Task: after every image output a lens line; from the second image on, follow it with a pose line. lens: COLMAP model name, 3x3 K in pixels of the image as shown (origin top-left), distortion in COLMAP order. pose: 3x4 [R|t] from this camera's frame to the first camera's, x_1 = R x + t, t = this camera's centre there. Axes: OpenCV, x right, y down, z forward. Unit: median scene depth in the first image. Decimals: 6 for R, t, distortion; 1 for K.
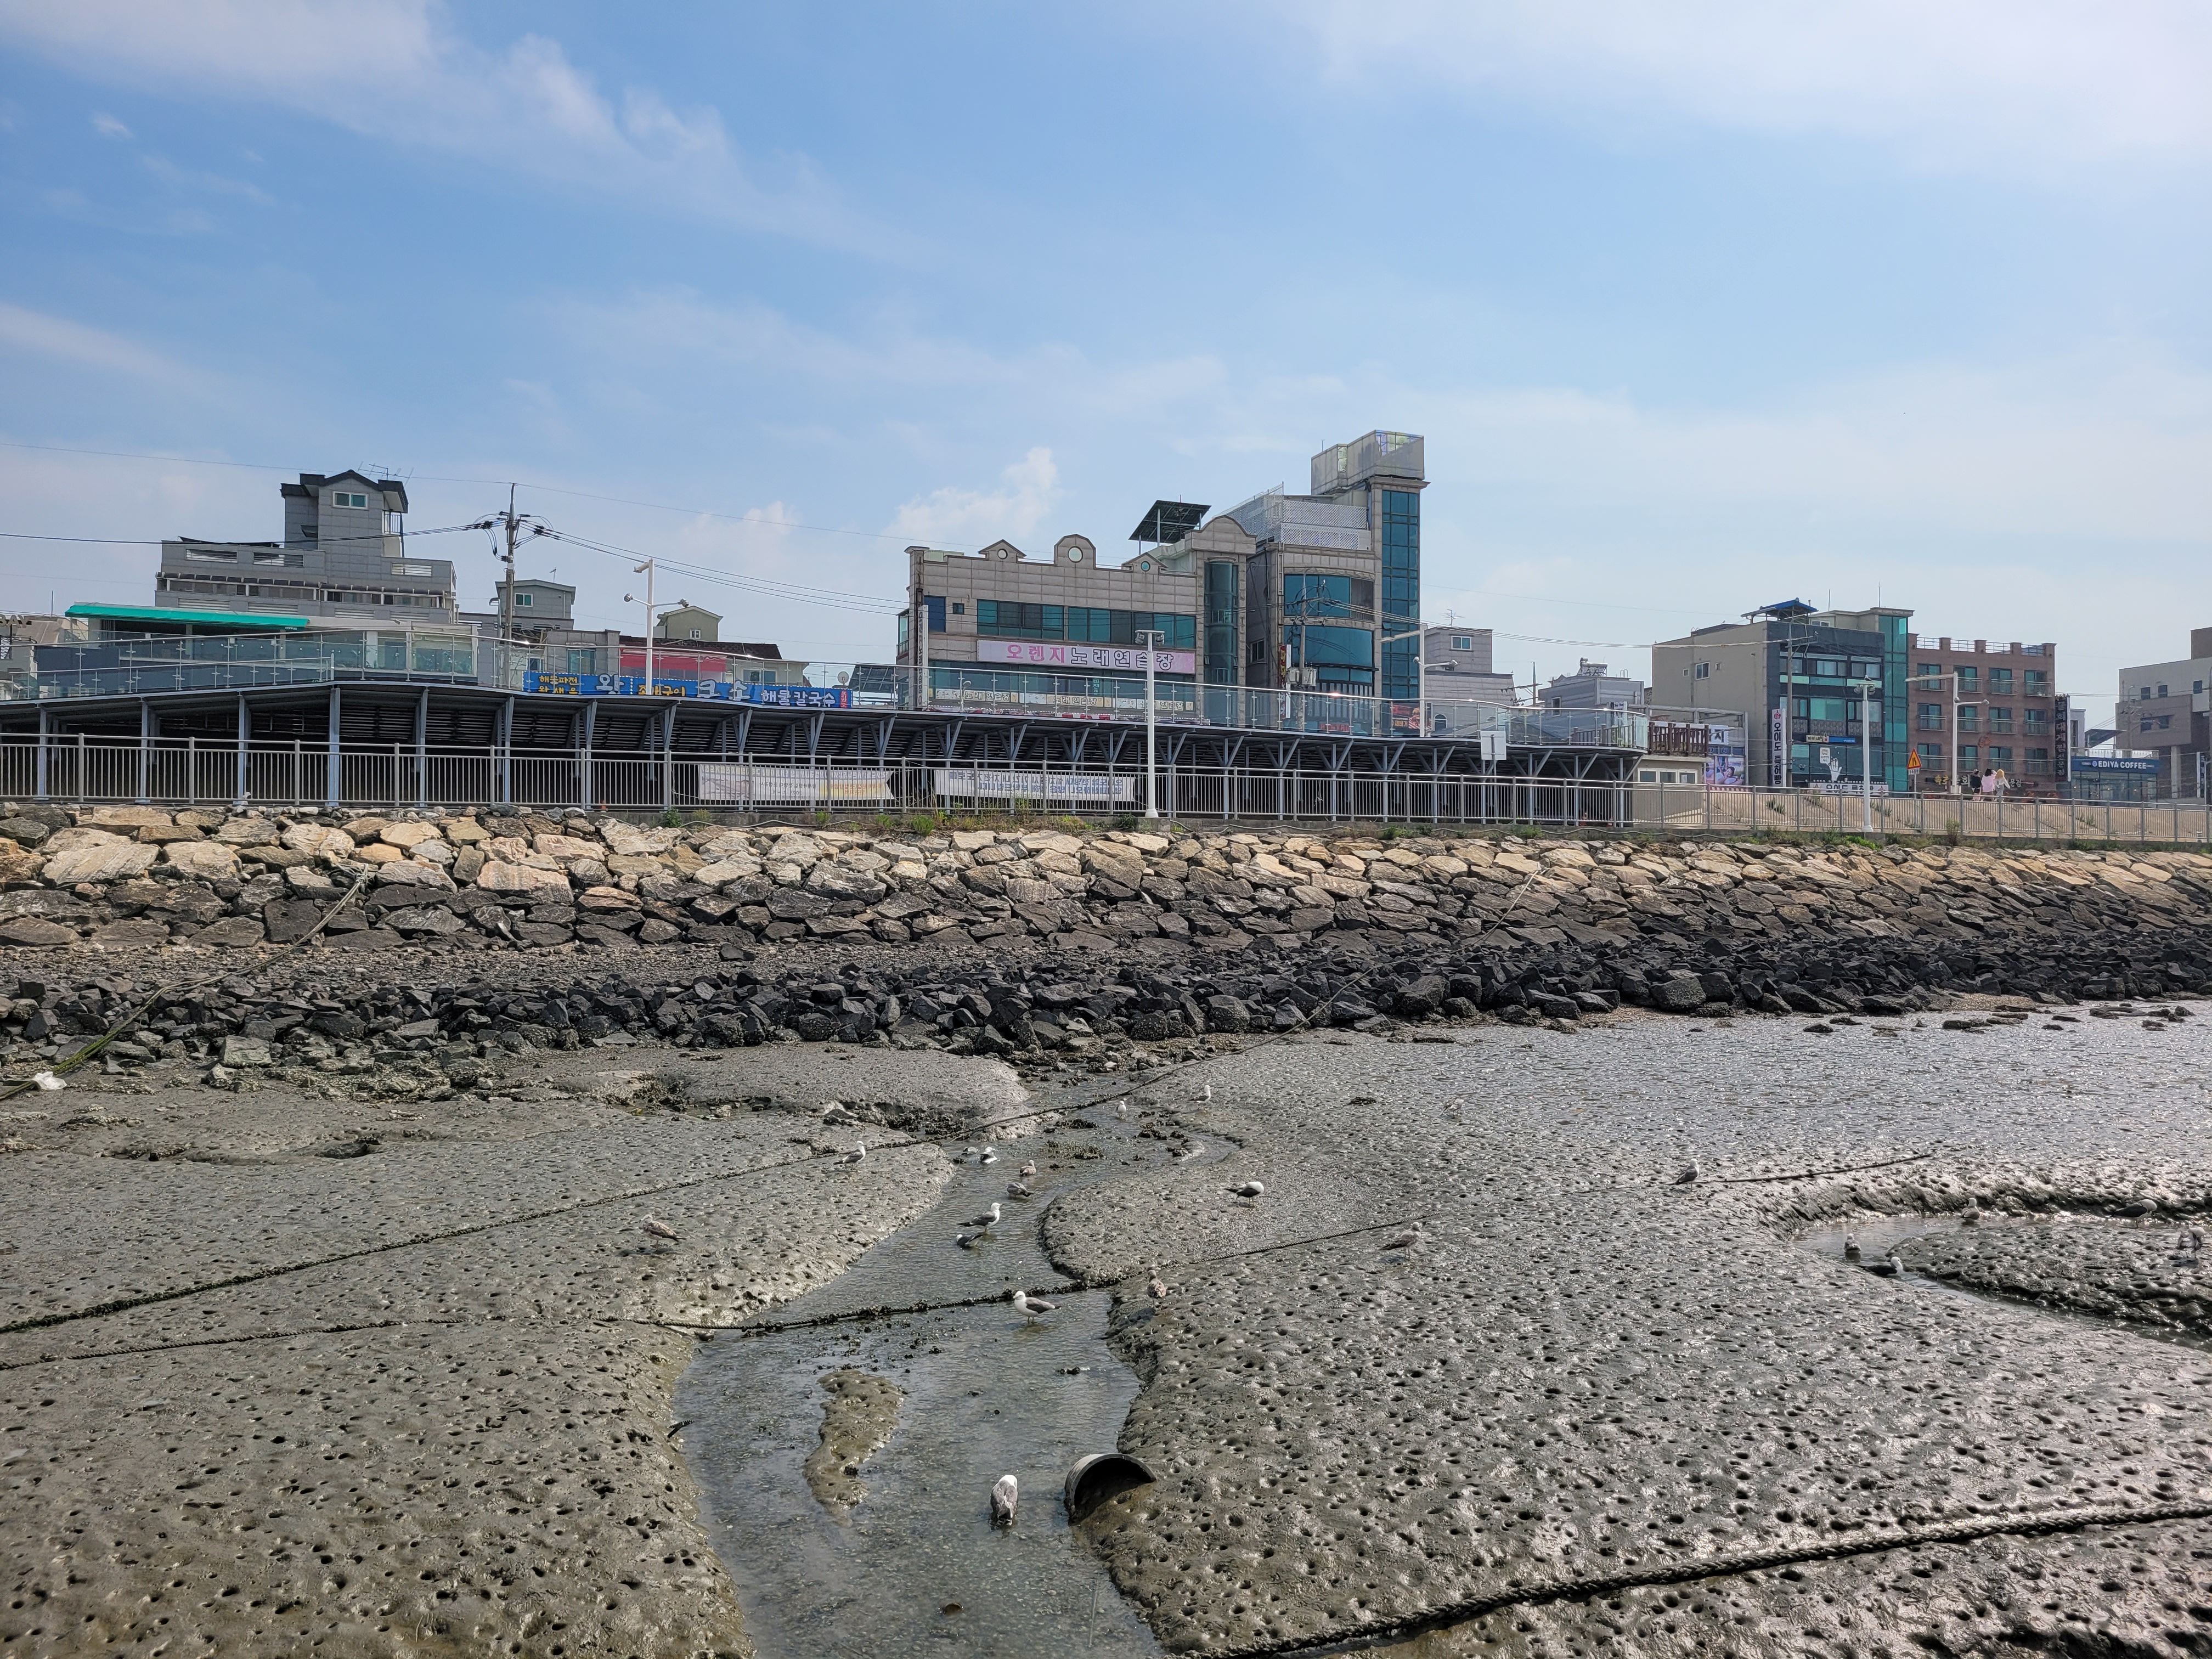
lens RADIAL K [[1657.7, 0, 1106.0], [0, 1657.7, 829.5], [0, 0, 1]] dist [0.054900, -0.000342]
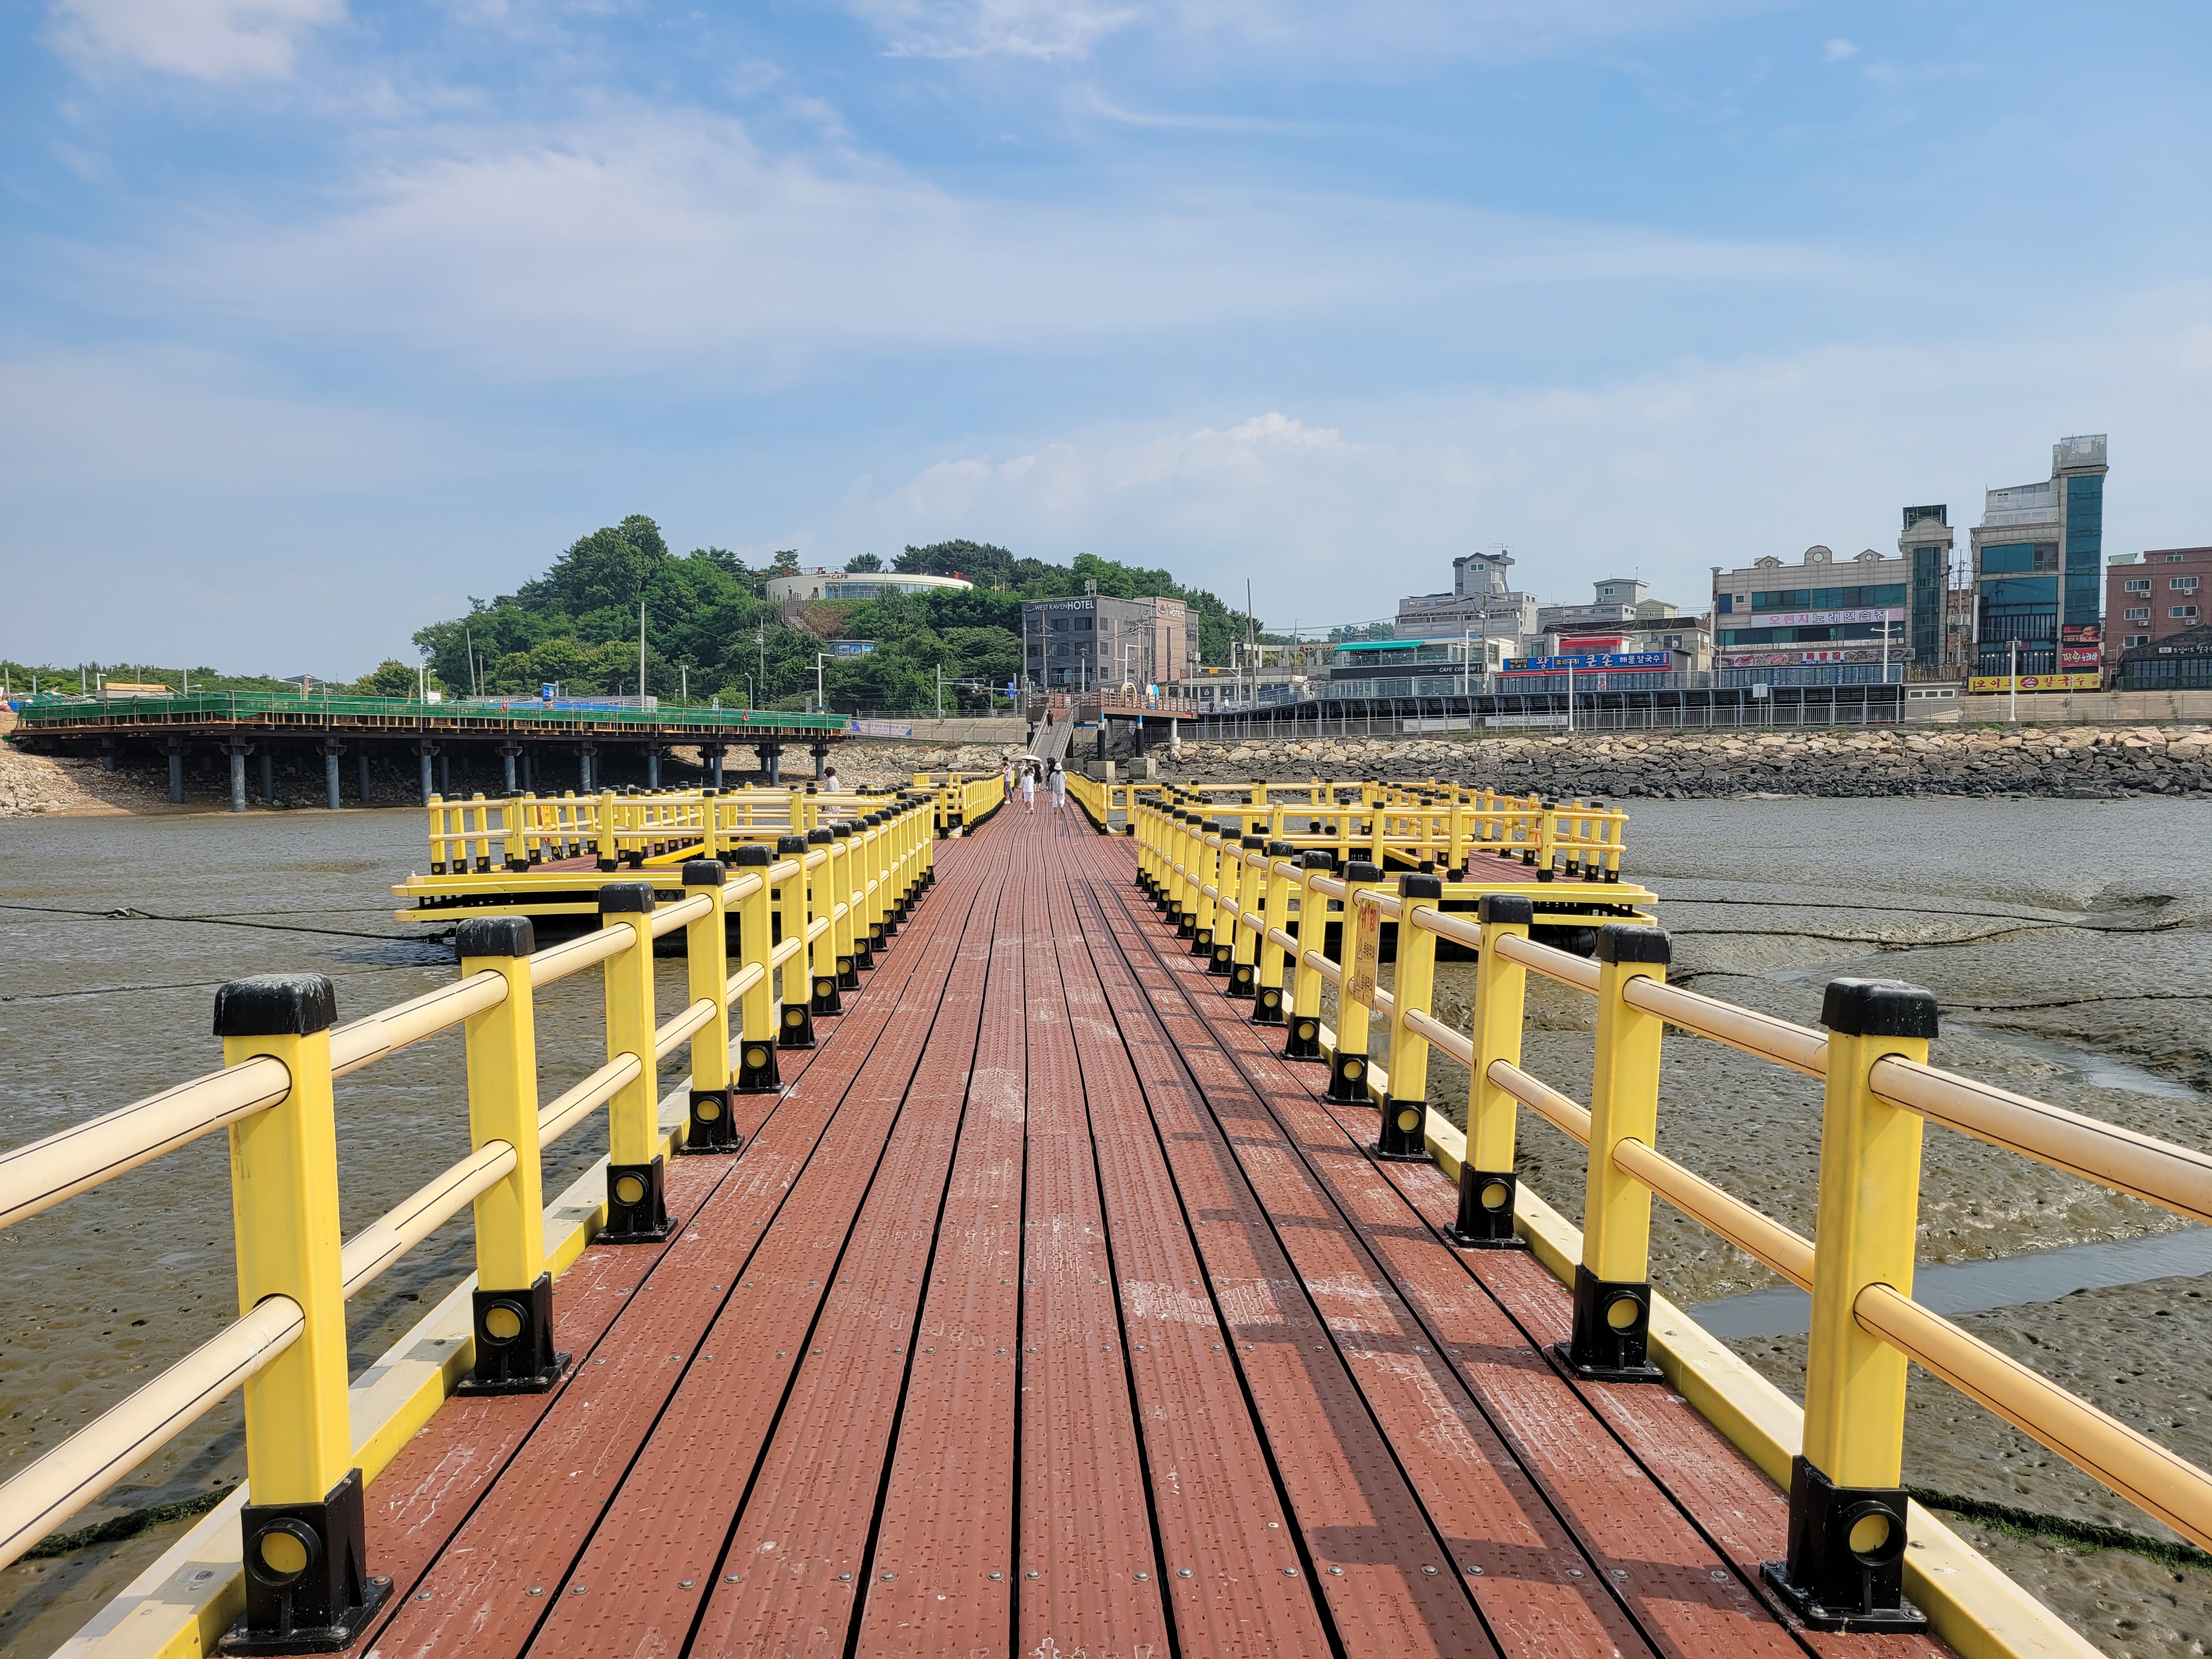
lens RADIAL K [[1673.4, 0, 1106.0], [0, 1673.4, 829.5], [0, 0, 1]] dist [-0.002298, -0.000806]
pose [[0.654375, 0.016105, -0.755999, 0.805326], [0.040739, 0.997570, 0.056514, -0.015831], [0.755072, -0.067780, 0.652129, -0.677927]]
